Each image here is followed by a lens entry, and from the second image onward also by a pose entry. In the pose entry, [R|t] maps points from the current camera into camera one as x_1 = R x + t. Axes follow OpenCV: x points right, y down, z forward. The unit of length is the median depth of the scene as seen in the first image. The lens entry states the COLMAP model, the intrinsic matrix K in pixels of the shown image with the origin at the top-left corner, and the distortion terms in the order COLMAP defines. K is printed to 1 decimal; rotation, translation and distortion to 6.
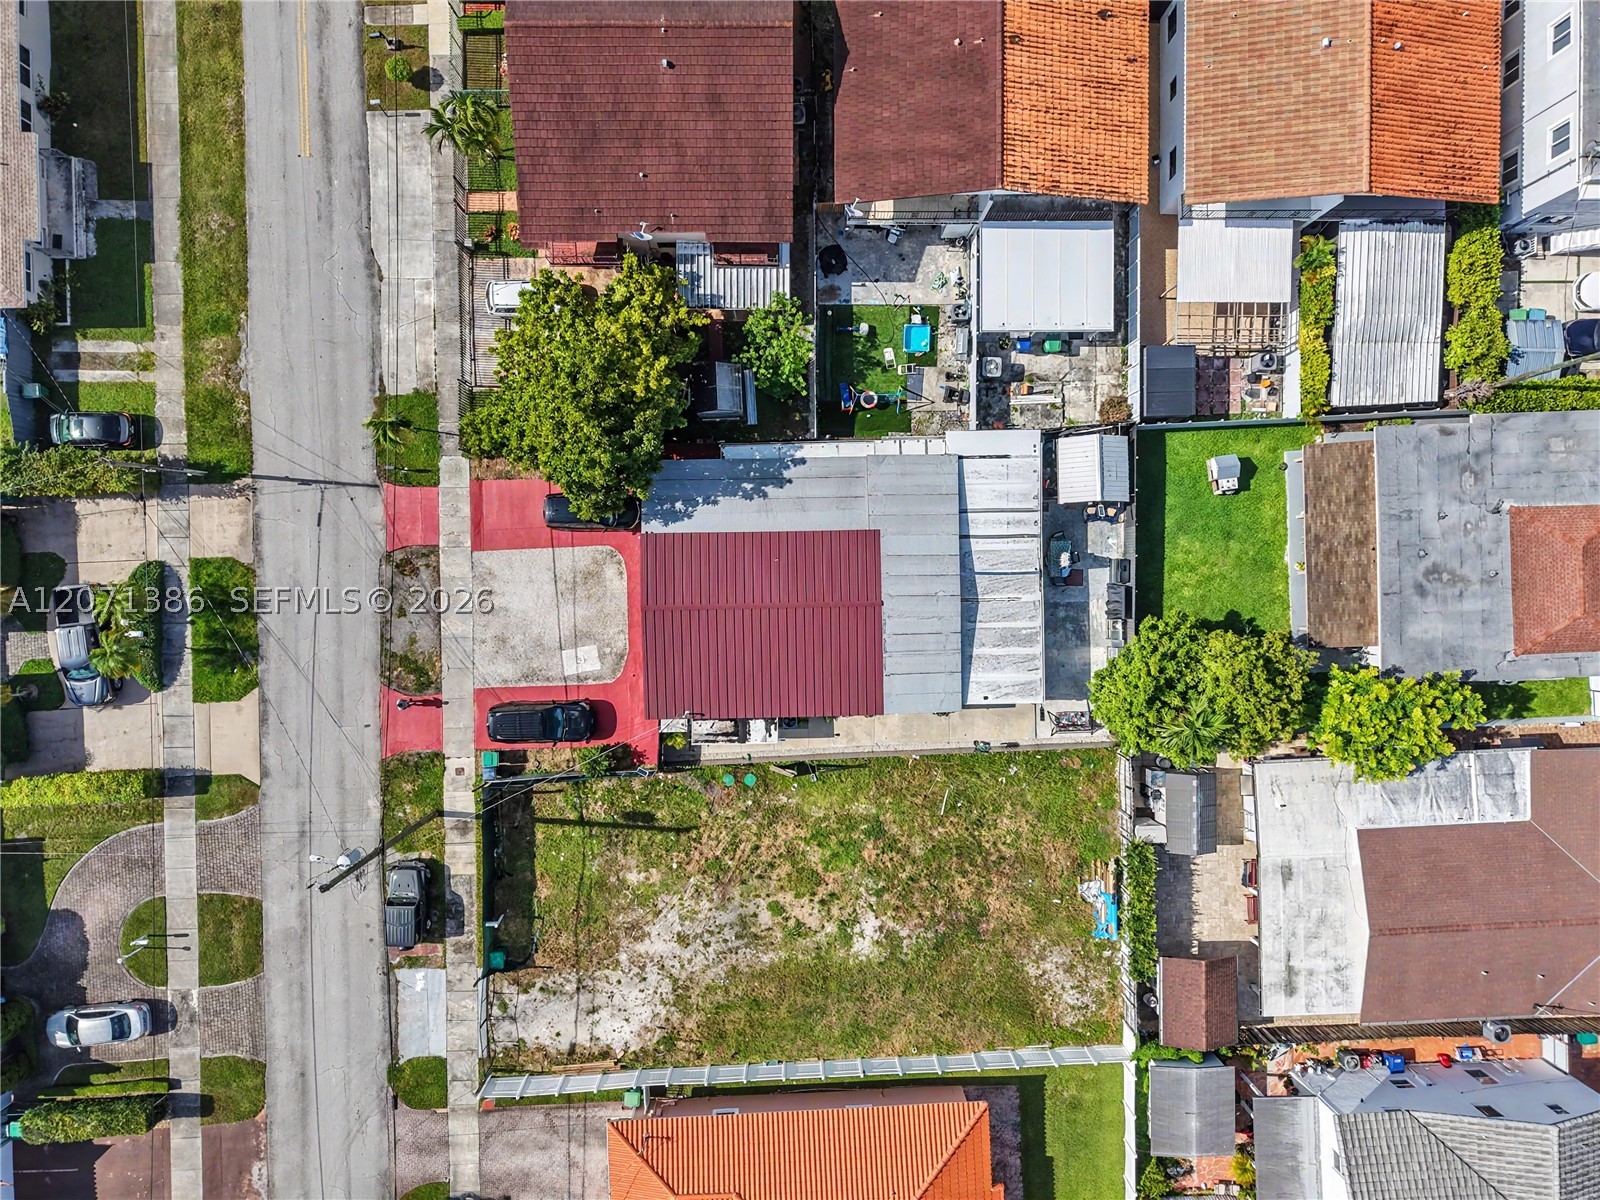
lens RADIAL K [[1150.0, 0, 803.8], [0, 1150.0, 601.0], [0, 0, 1]] dist [0.040391, -0.025962]
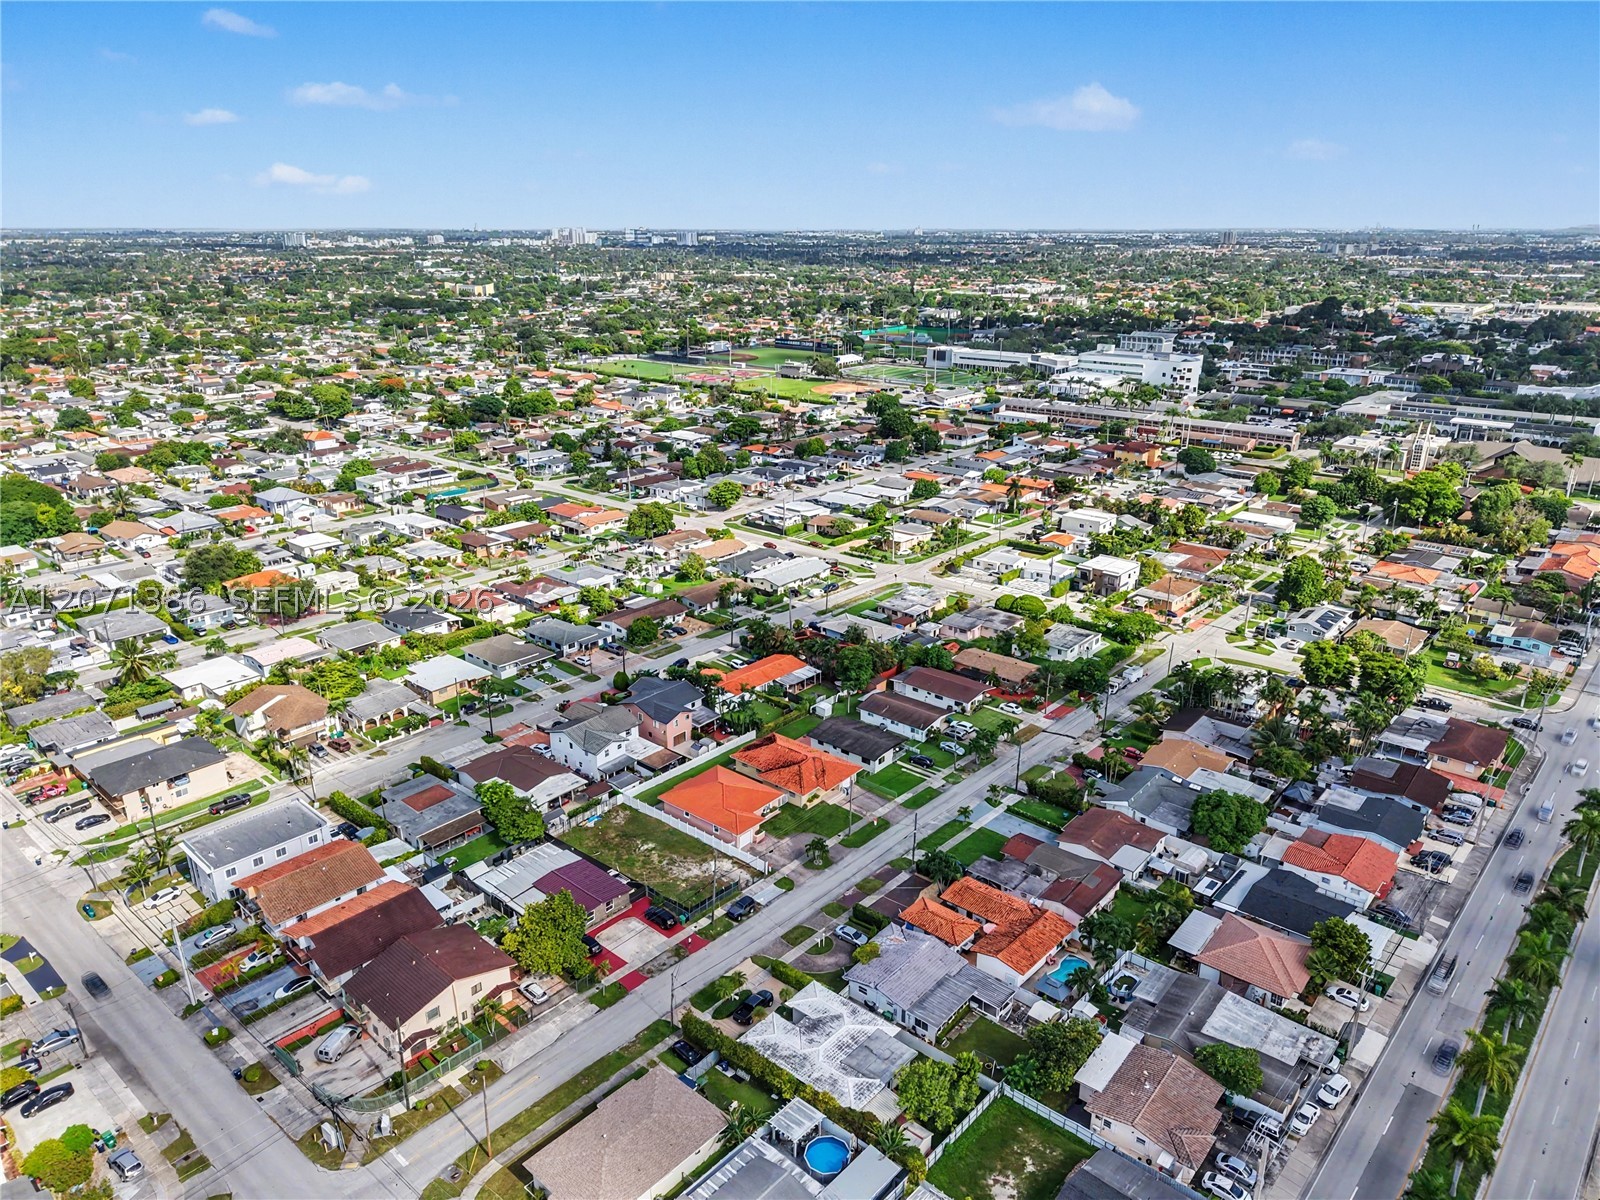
lens RADIAL K [[1063.5, 0, 807.2], [0, 1063.5, 587.2], [0, 0, 1]] dist [0.038165, -0.036325]
pose [[-0.739023, -0.225165, 0.634937, -1.938847], [0.673648, -0.256164, 0.693238, -1.237084], [0.006555, 0.940043, 0.340994, -0.624591]]
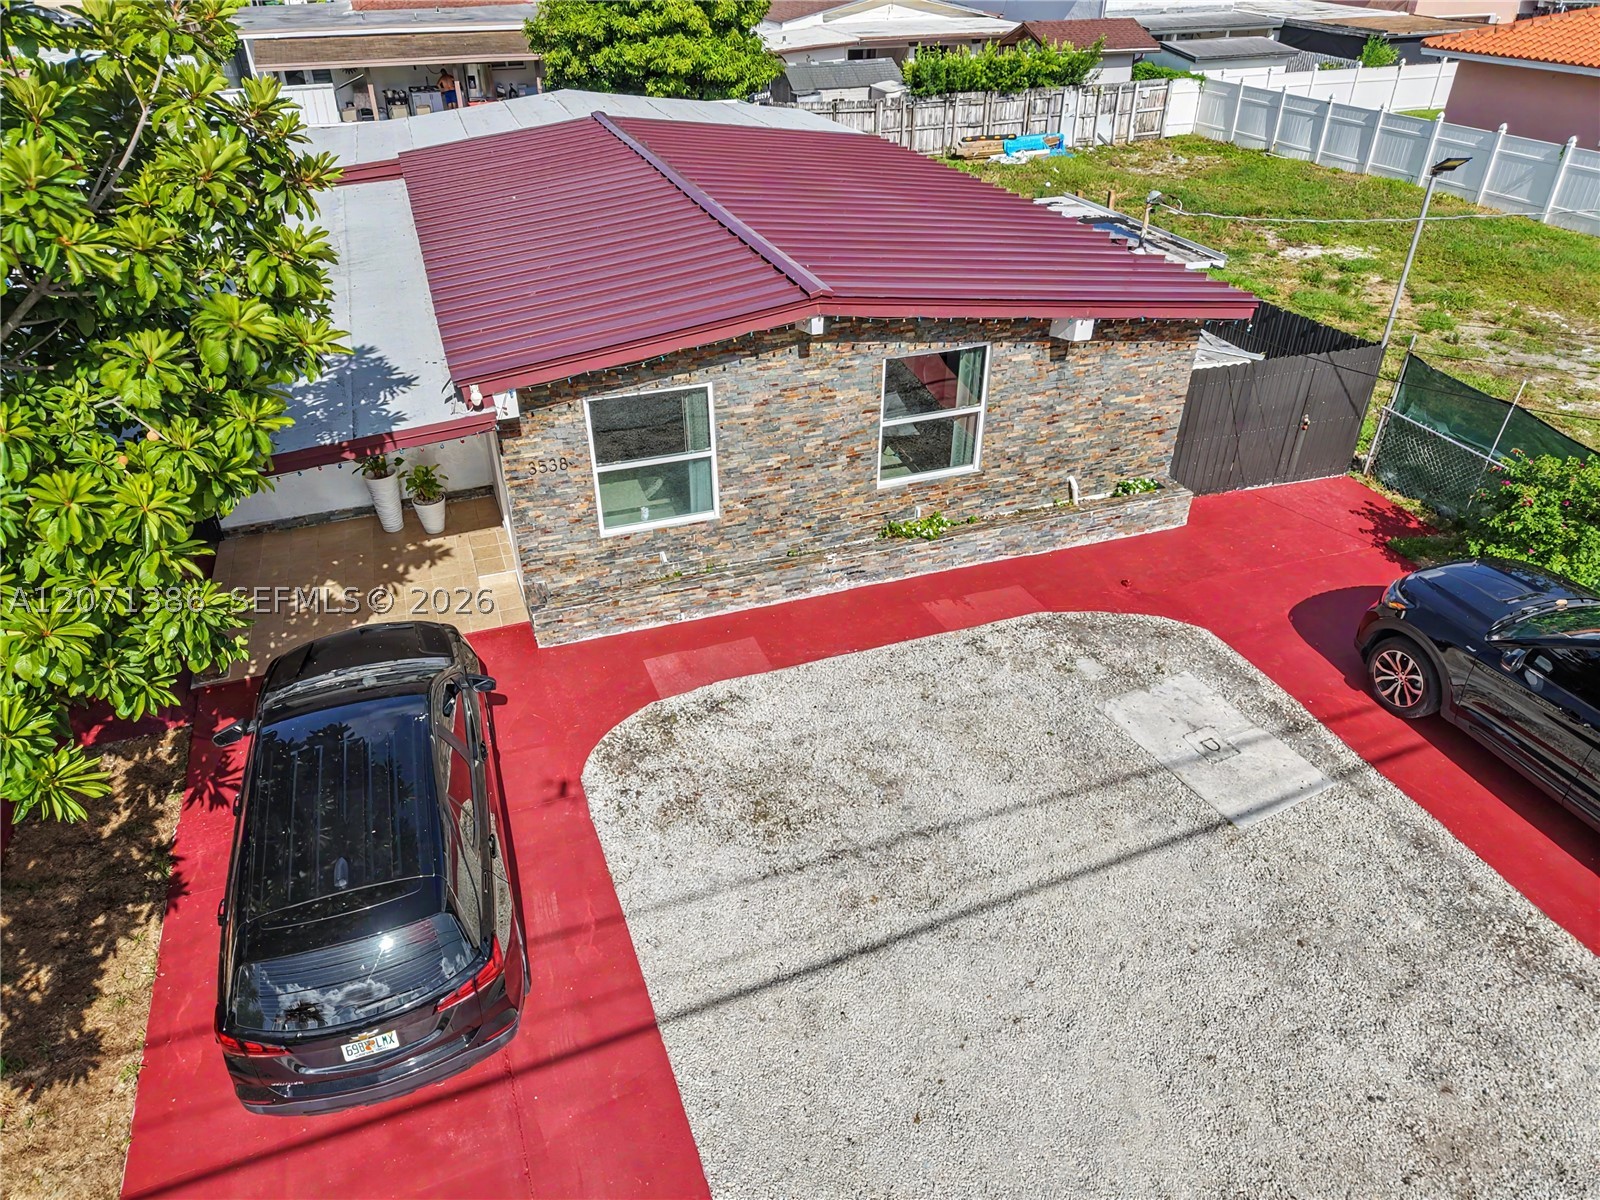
lens RADIAL K [[1063.5, 0, 800.2], [0, 1063.5, 605.6], [0, 0, 1]] dist [0.038165, -0.036325]
pose [[-0.319054, -0.521960, 0.791051, -0.301338], [0.947455, -0.196014, 0.252800, -0.053224], [0.023105, 0.830142, 0.557073, 0.885152]]
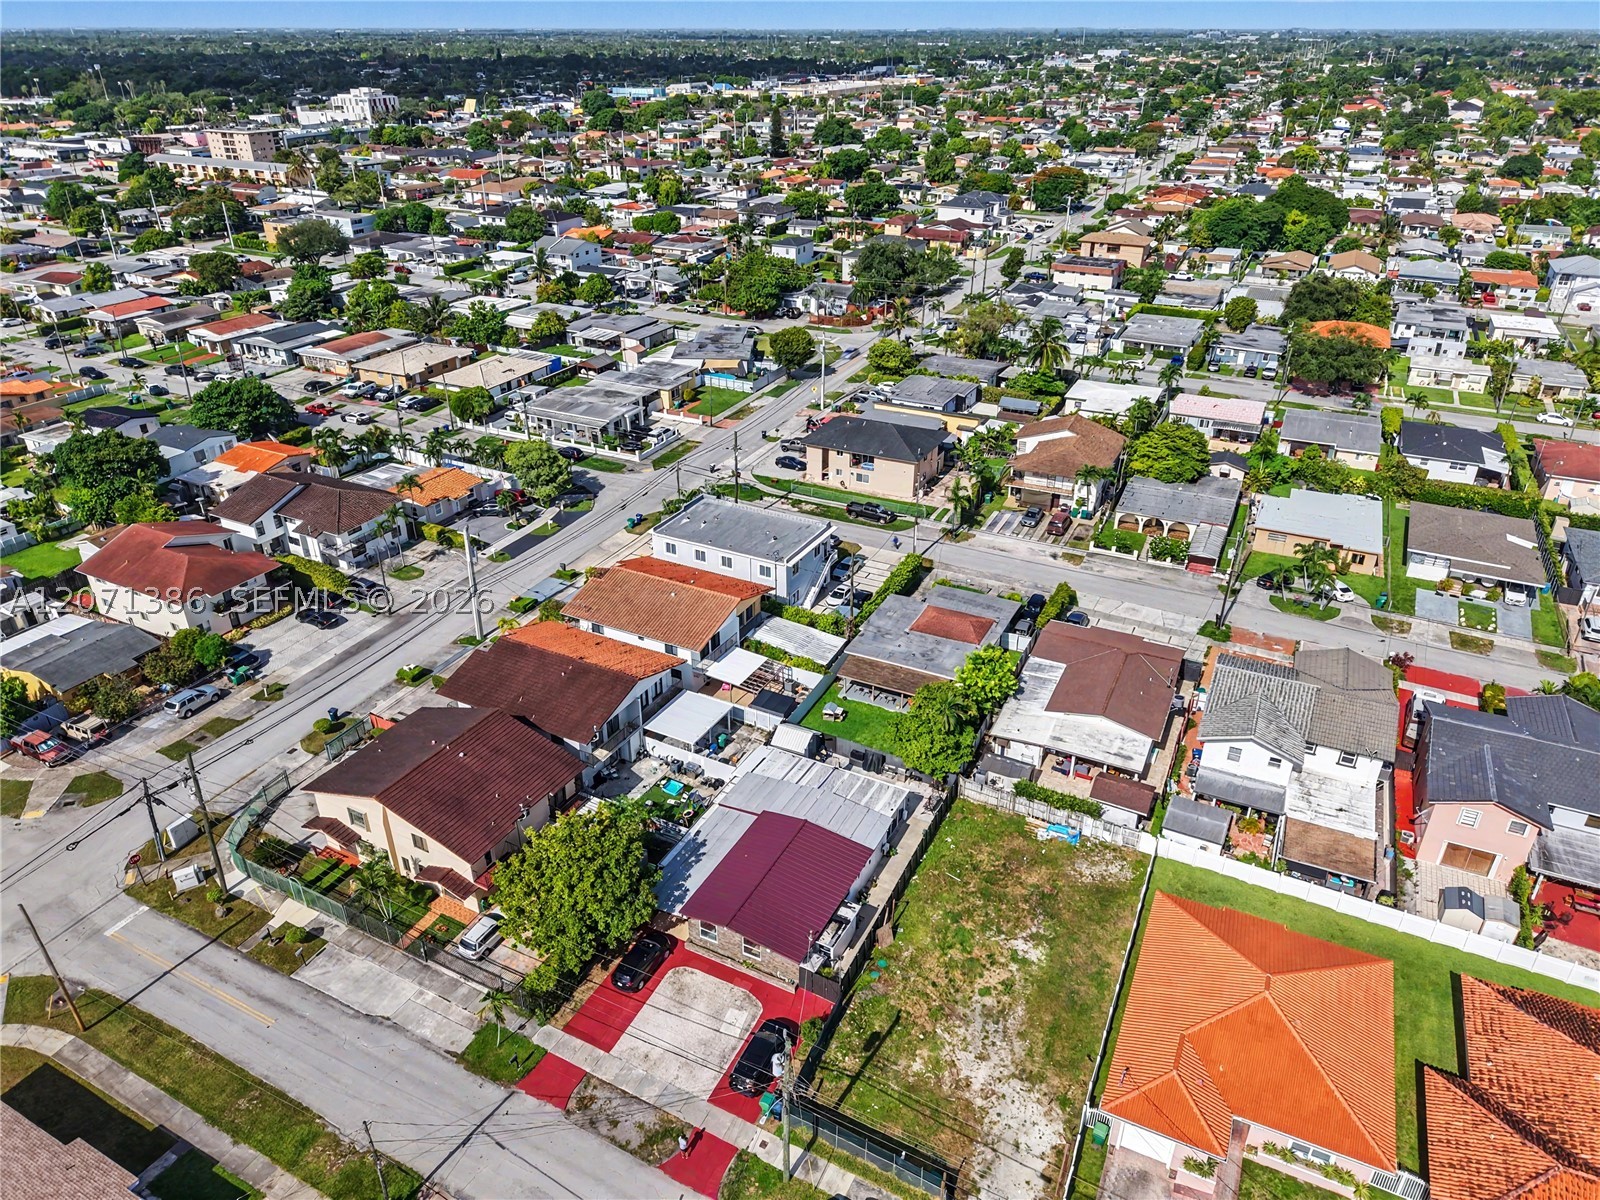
lens RADIAL K [[1063.5, 0, 797.8], [0, 1063.5, 606.8], [0, 0, 1]] dist [0.038165, -0.036325]
pose [[0.475631, -0.426638, 0.769257, -0.850652], [0.879279, 0.205362, -0.429761, 0.510273], [0.025376, 0.880799, 0.472810, 0.078065]]
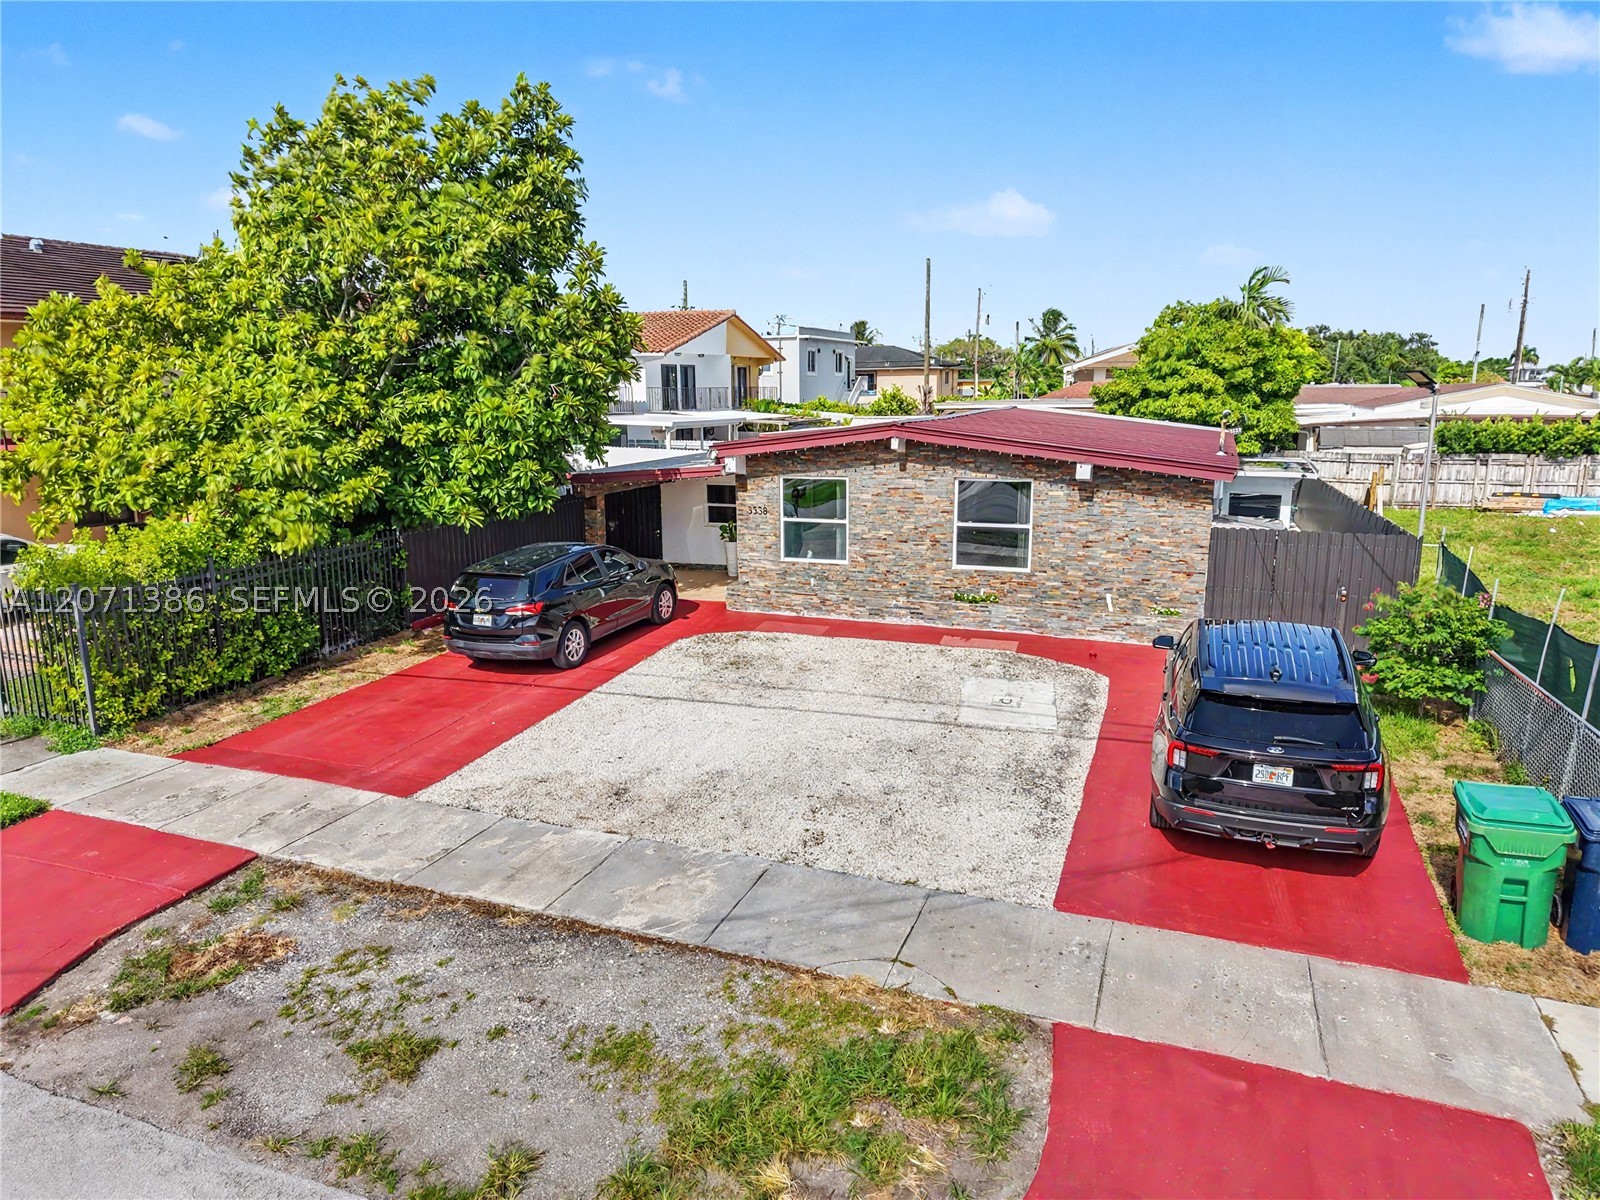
lens RADIAL K [[1063.5, 0, 798.2], [0, 1063.5, 608.9], [0, 0, 1]] dist [0.038165, -0.036325]
pose [[0.375357, -0.200450, 0.904946, -0.435474], [0.926355, 0.048269, -0.373546, 0.098385], [0.031196, 0.978514, 0.203806, 0.930560]]
